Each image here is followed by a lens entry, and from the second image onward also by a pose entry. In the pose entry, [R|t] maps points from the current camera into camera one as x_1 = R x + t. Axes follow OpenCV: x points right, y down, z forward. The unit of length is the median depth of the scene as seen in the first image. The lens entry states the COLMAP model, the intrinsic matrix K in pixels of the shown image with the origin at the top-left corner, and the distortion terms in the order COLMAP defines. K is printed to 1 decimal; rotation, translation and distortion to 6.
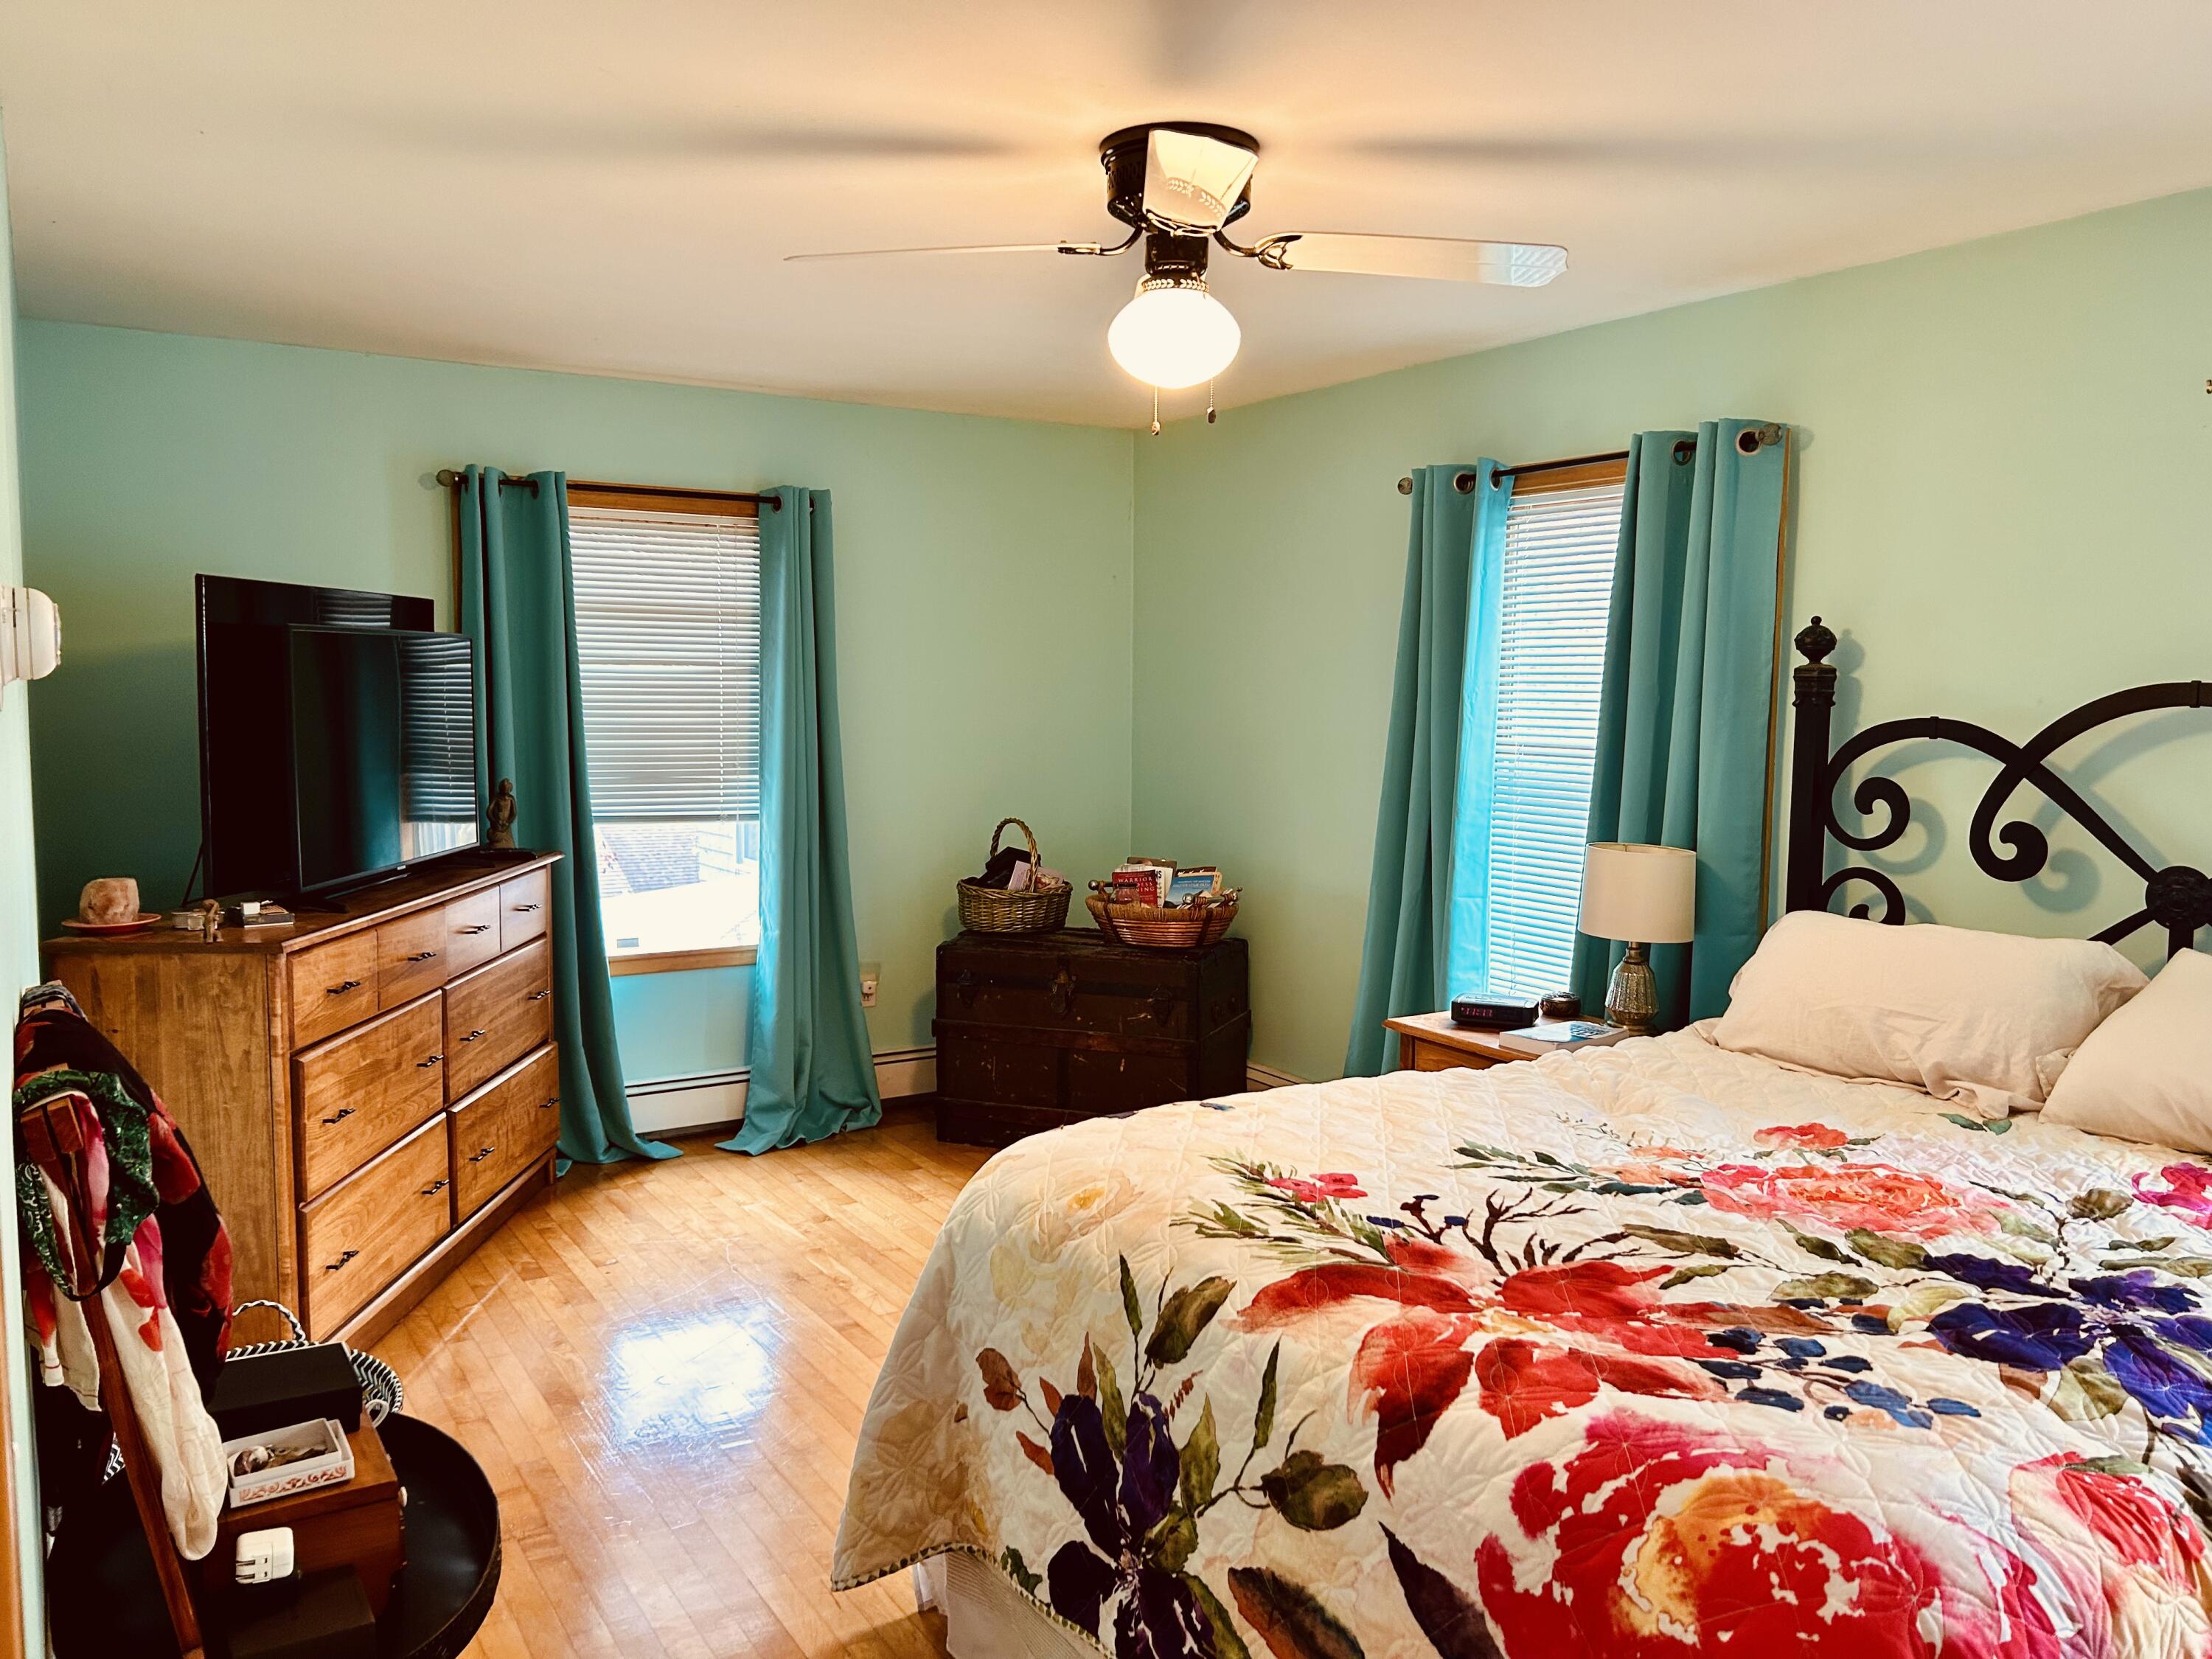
lens RADIAL K [[1670.6, 0, 1104.8], [0, 1670.6, 832.7], [0, 0, 1]] dist [0.069581, -0.091681]
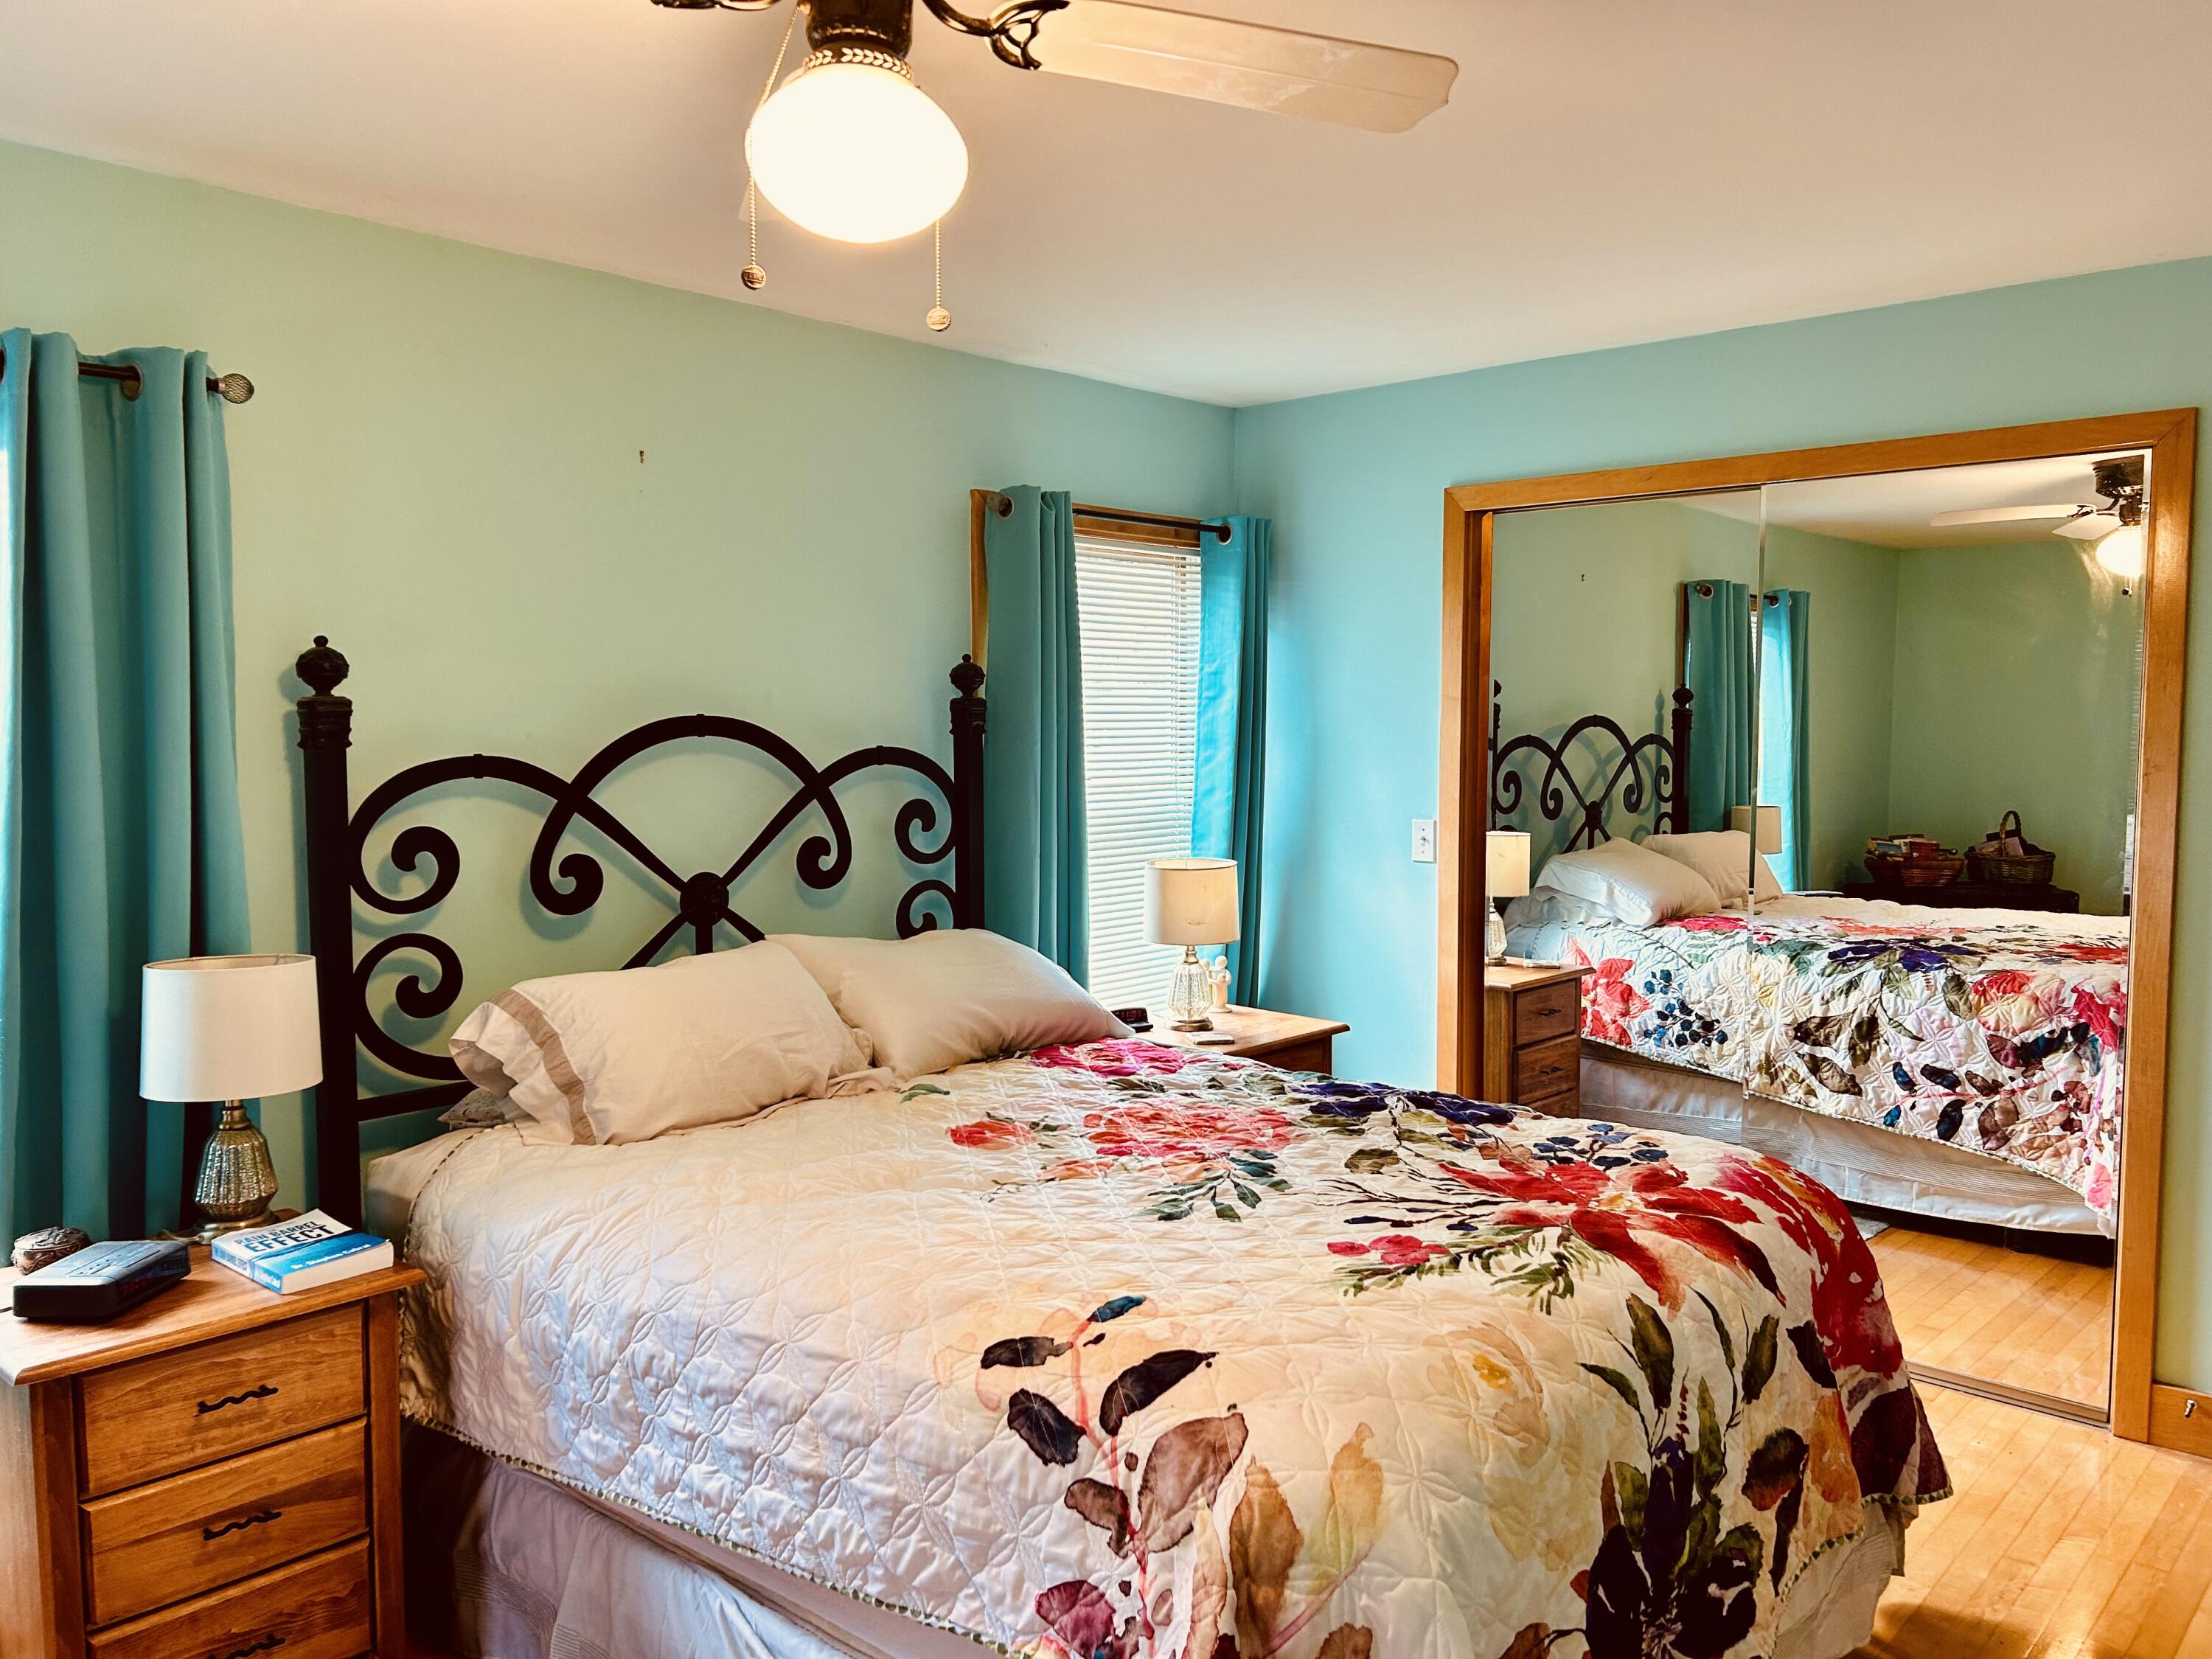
lens RADIAL K [[1670.6, 0, 1101.7], [0, 1670.6, 827.9], [0, 0, 1]] dist [0.069581, -0.091681]
pose [[-0.264383, -0.070678, 0.961825, -0.746045], [0.097080, 0.990295, 0.099455, -0.136345], [-0.959519, 0.119668, -0.254956, 1.429014]]
